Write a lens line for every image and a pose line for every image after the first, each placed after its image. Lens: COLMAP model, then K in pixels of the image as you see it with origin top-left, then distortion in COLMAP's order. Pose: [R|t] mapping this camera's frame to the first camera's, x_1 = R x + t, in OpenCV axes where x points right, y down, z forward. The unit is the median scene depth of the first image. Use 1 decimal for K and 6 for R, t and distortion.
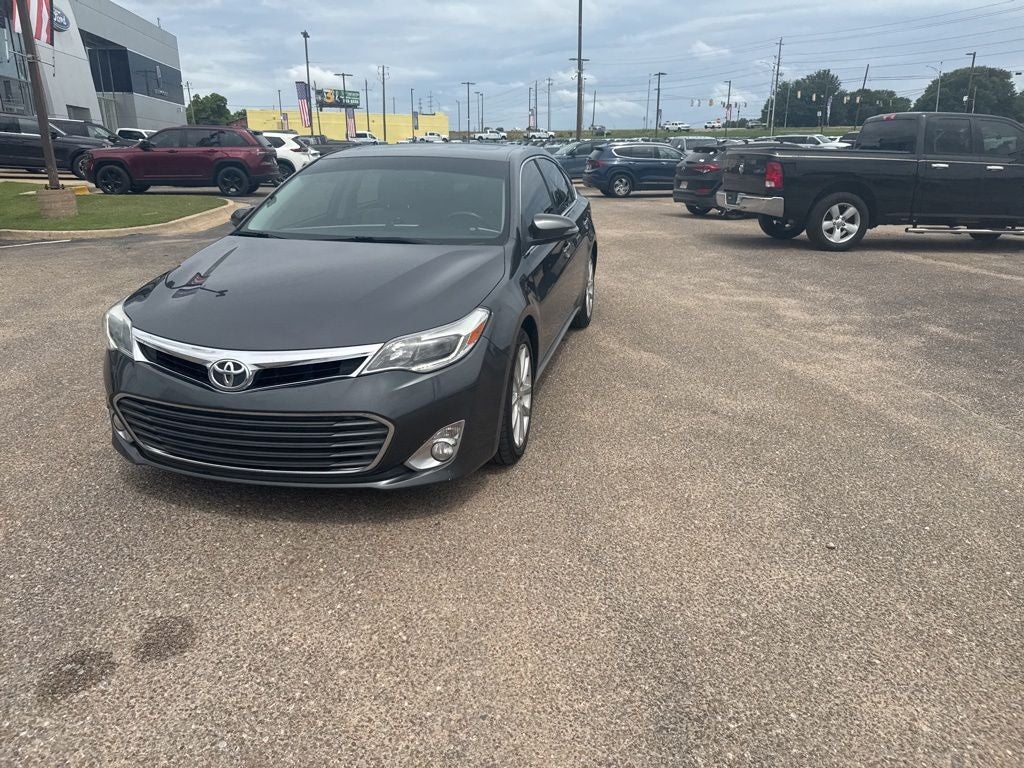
lens RADIAL K [[717.0, 0, 507.9], [0, 717.0, 393.0], [0, 0, 1]] dist [0.026162, -0.040198]
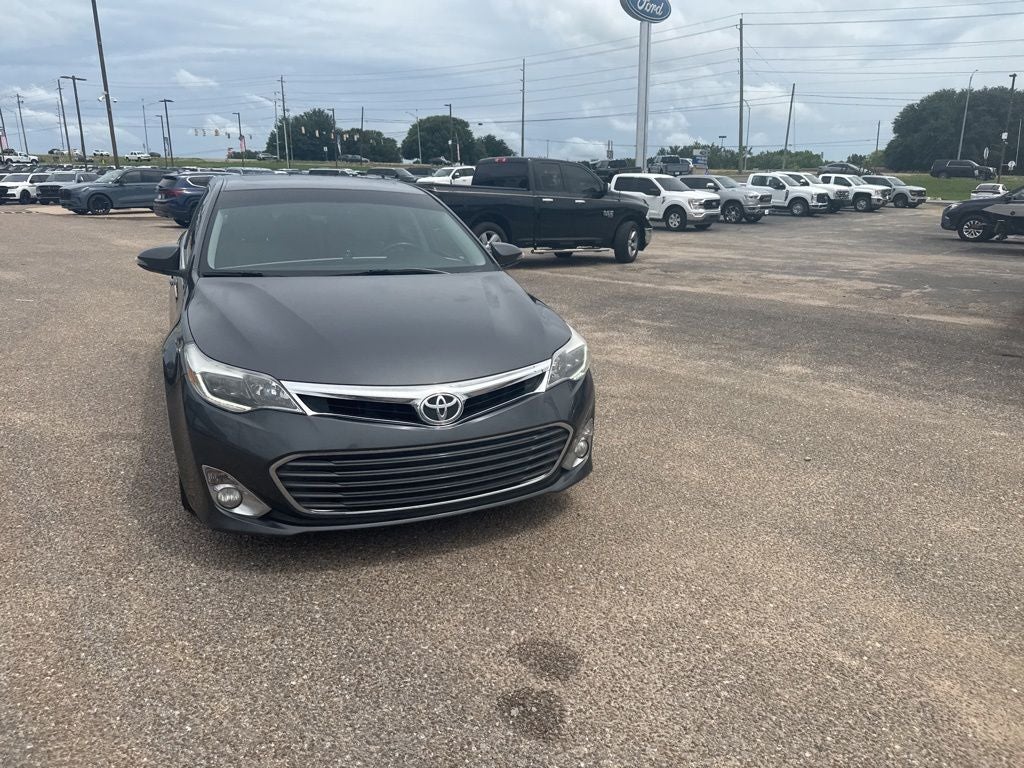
lens RADIAL K [[717.0, 0, 503.6], [0, 717.0, 384.0], [0, 0, 1]] dist [0.026162, -0.040198]
pose [[0.810538, -0.140658, 0.568546, -0.224933], [0.169156, 0.985586, 0.002679, -0.011933], [-0.560727, 0.094002, 0.822647, 0.034269]]
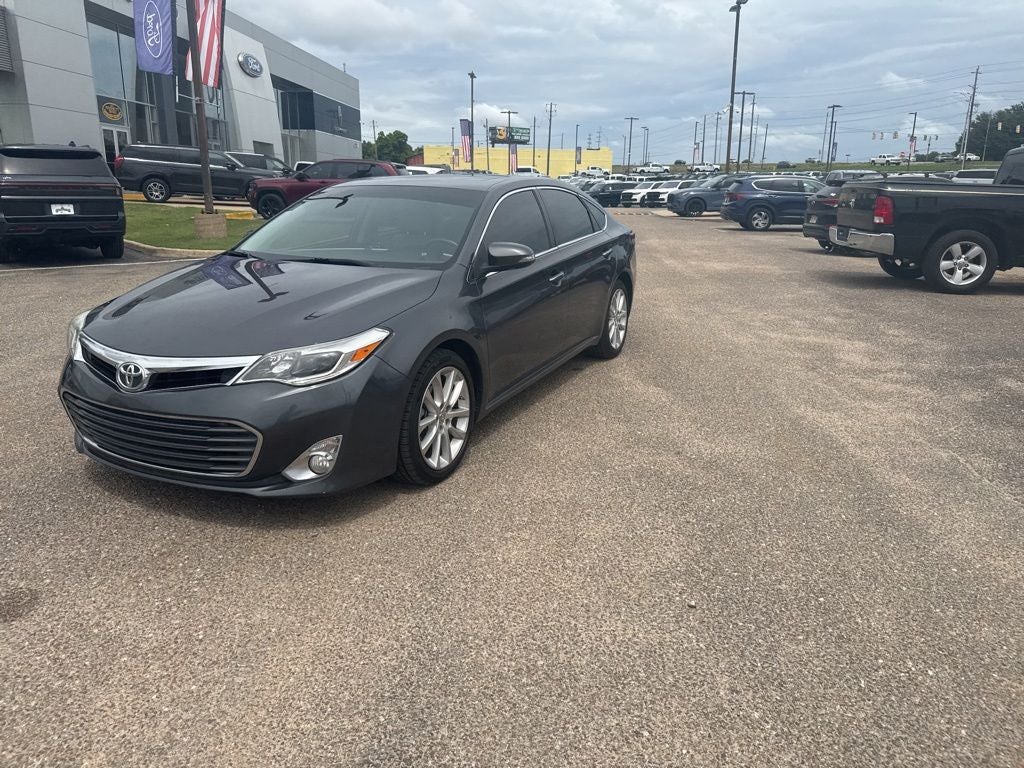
lens RADIAL K [[717.0, 0, 507.4], [0, 717.0, 380.9], [0, 0, 1]] dist [0.026162, -0.040198]
pose [[0.976095, 0.063130, -0.207972, 0.103332], [-0.074926, 0.995968, -0.049333, -0.001850], [0.204019, 0.063736, 0.976890, 0.011420]]
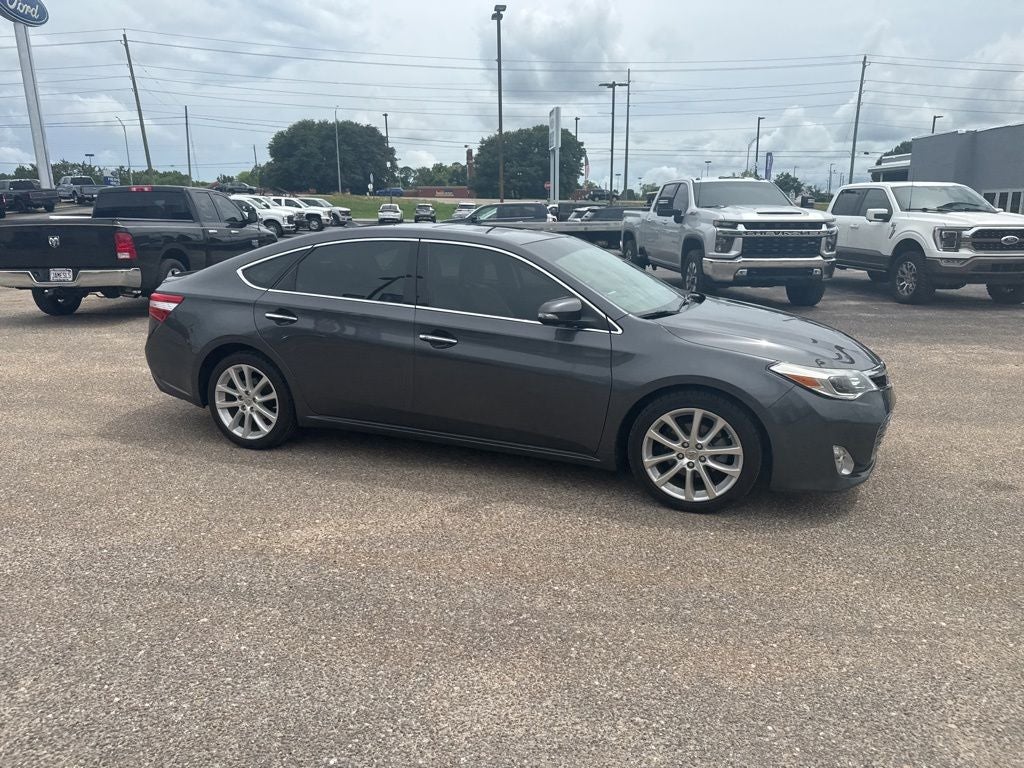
lens RADIAL K [[717.0, 0, 509.5], [0, 717.0, 385.5], [0, 0, 1]] dist [0.026162, -0.040198]
pose [[0.146679, -0.232288, 0.961524, -0.514077], [0.317001, 0.931810, 0.176752, -0.136217], [-0.937014, 0.278878, 0.210312, 0.369026]]
